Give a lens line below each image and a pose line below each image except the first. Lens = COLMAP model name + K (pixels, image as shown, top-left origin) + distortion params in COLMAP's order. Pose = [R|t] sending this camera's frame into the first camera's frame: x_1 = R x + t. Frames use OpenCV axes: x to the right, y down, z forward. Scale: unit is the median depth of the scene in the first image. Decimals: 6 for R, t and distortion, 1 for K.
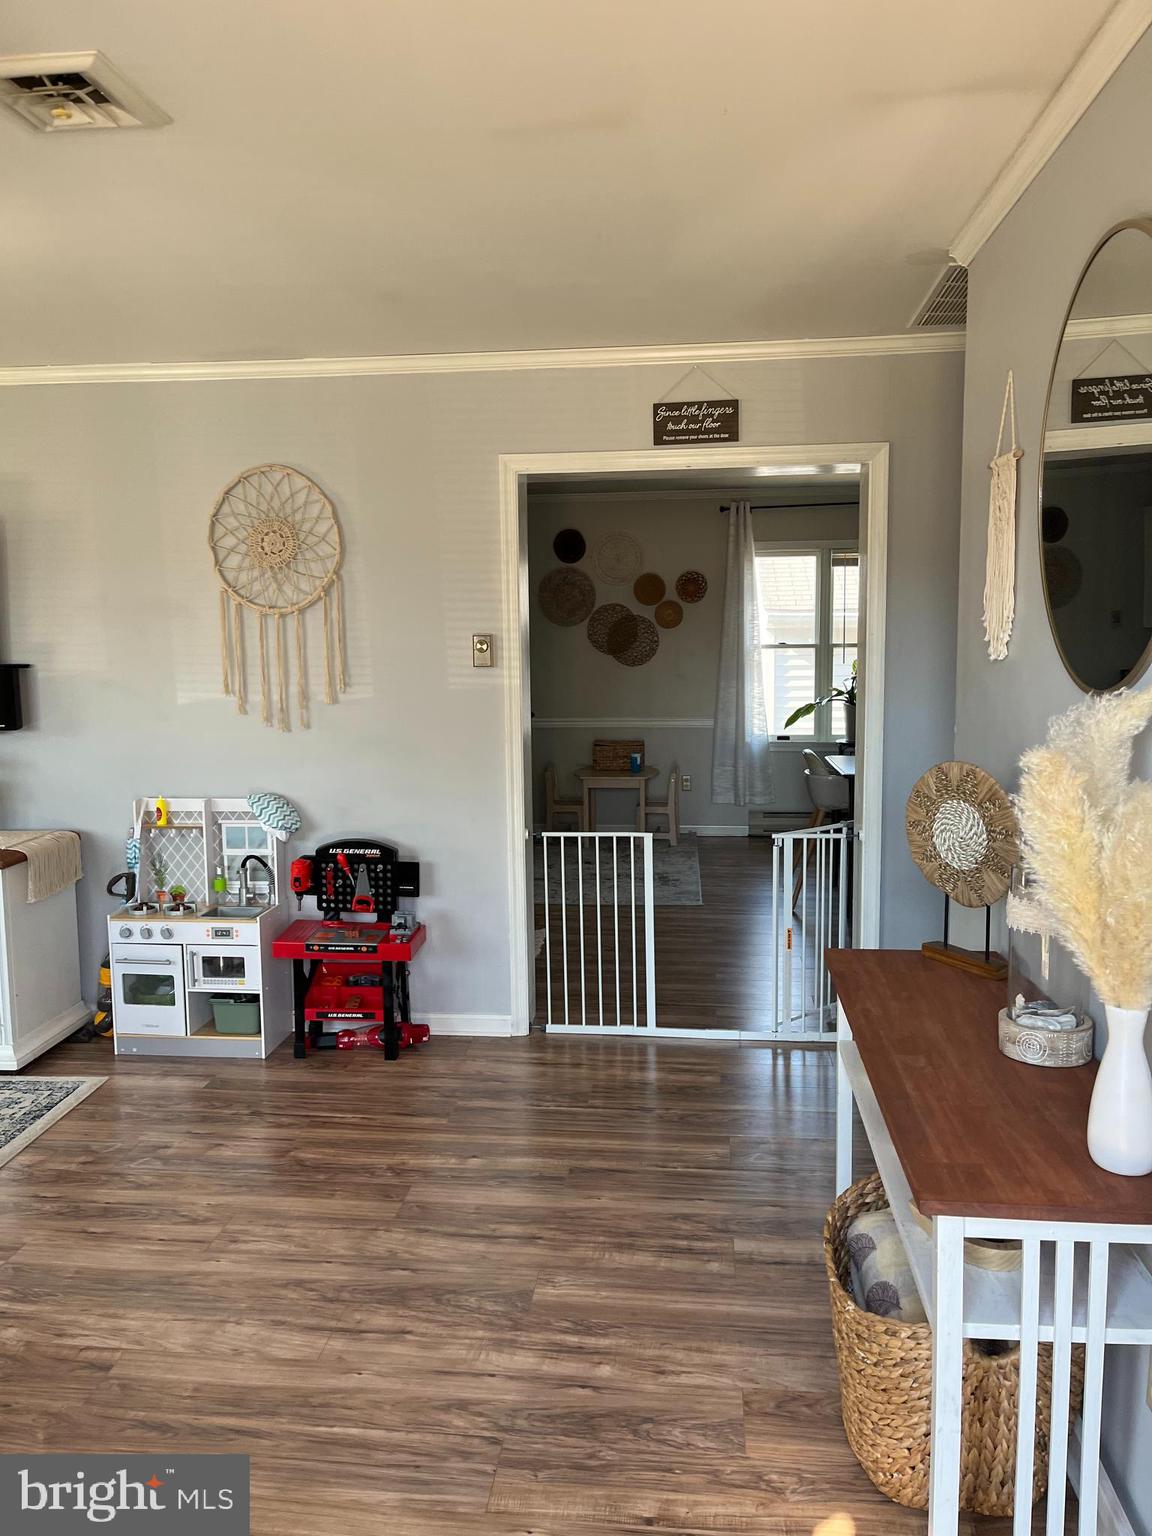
lens RADIAL K [[1172.9, 0, 577.9], [0, 1172.9, 775.5], [0, 0, 1]] dist [0.081189, -0.118843]
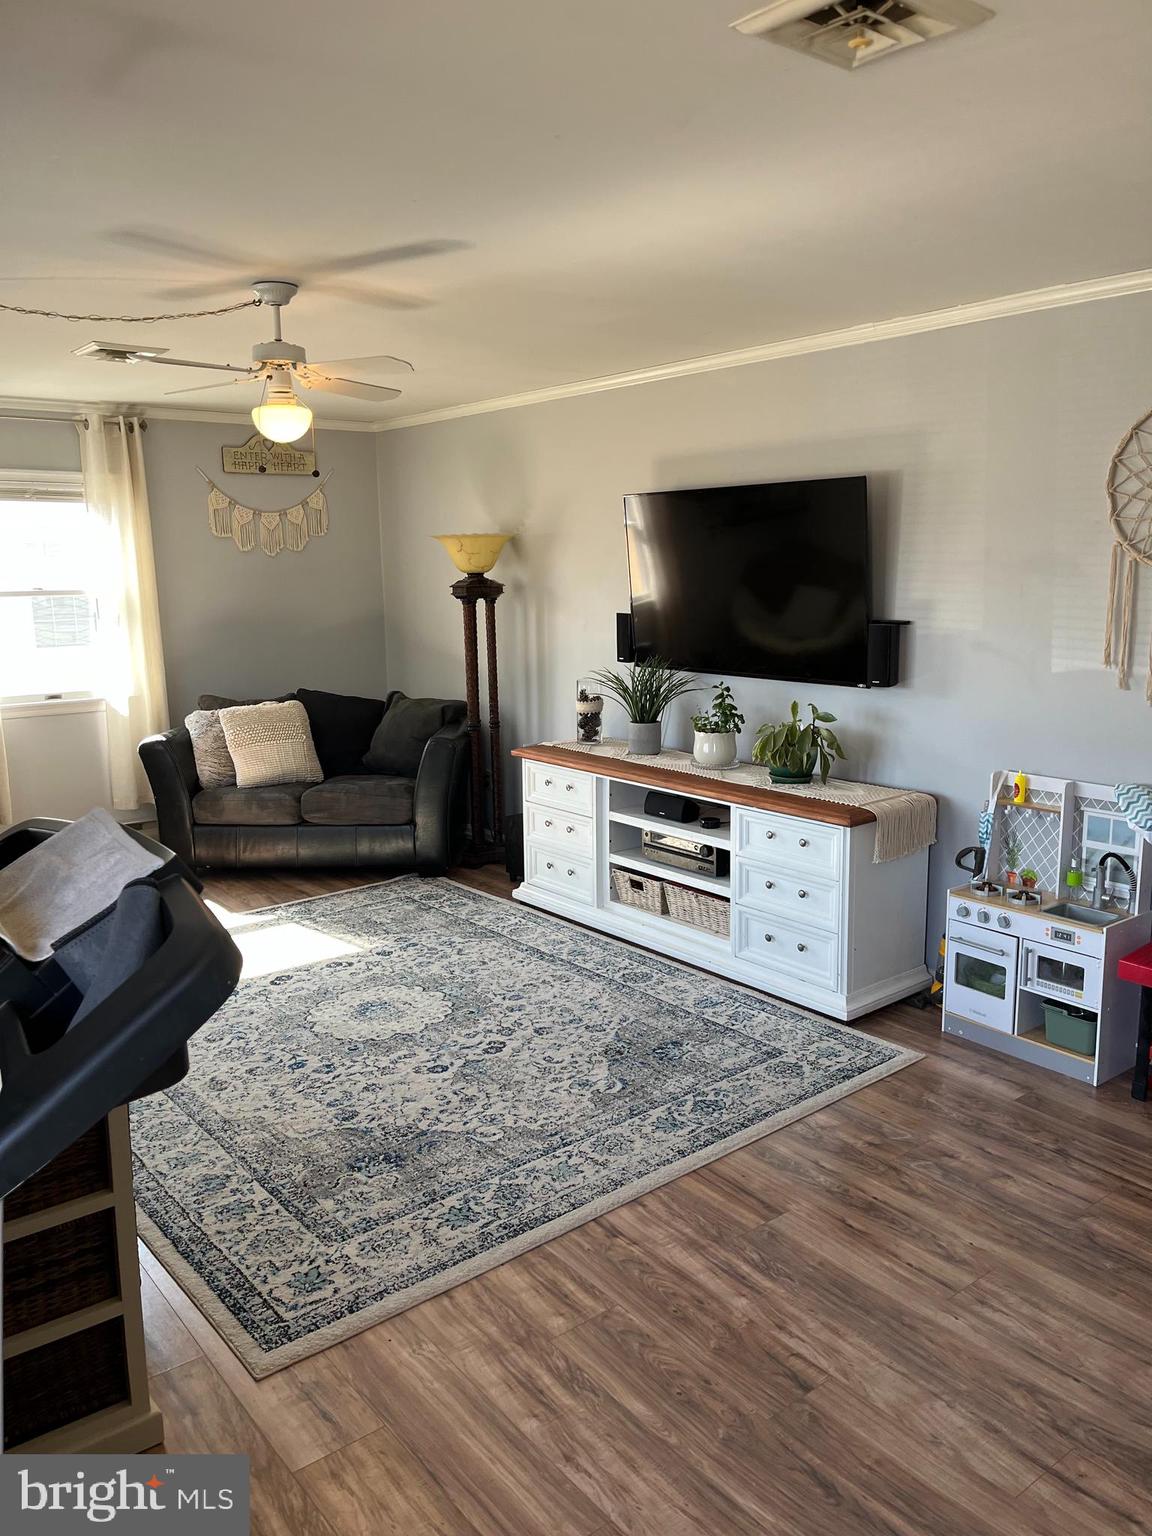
lens RADIAL K [[1172.9, 0, 577.9], [0, 1172.9, 775.5], [0, 0, 1]] dist [0.081189, -0.118843]
pose [[0.702499, 0.131834, -0.699368, 0.050361], [-0.082141, 0.991145, 0.104327, -0.048901], [0.706929, -0.015843, 0.707107, 0.112857]]
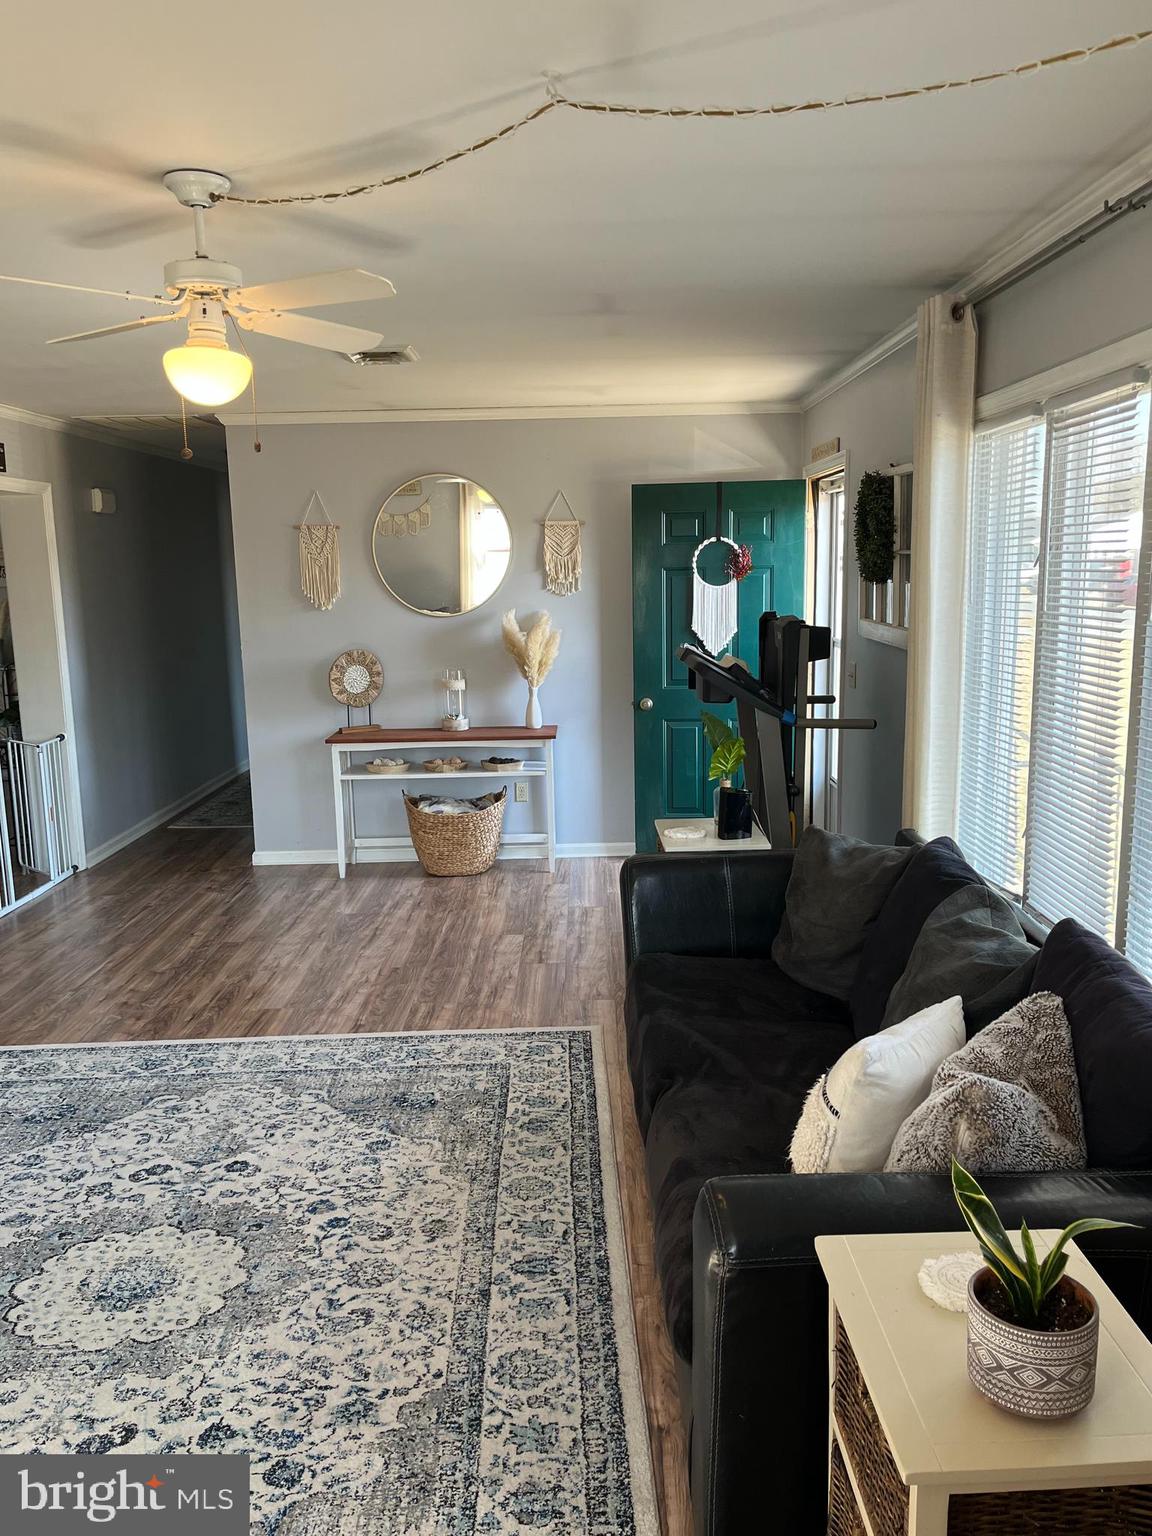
lens RADIAL K [[1229.5, 0, 574.9], [0, 1229.5, 776.4], [0, 0, 1]] dist [0.103147, -0.166649]
pose [[-0.112879, -0.155938, 0.981296, -1.457124], [0.144140, 0.974591, 0.171453, -0.083717], [-0.983098, 0.160797, -0.087534, 0.493631]]
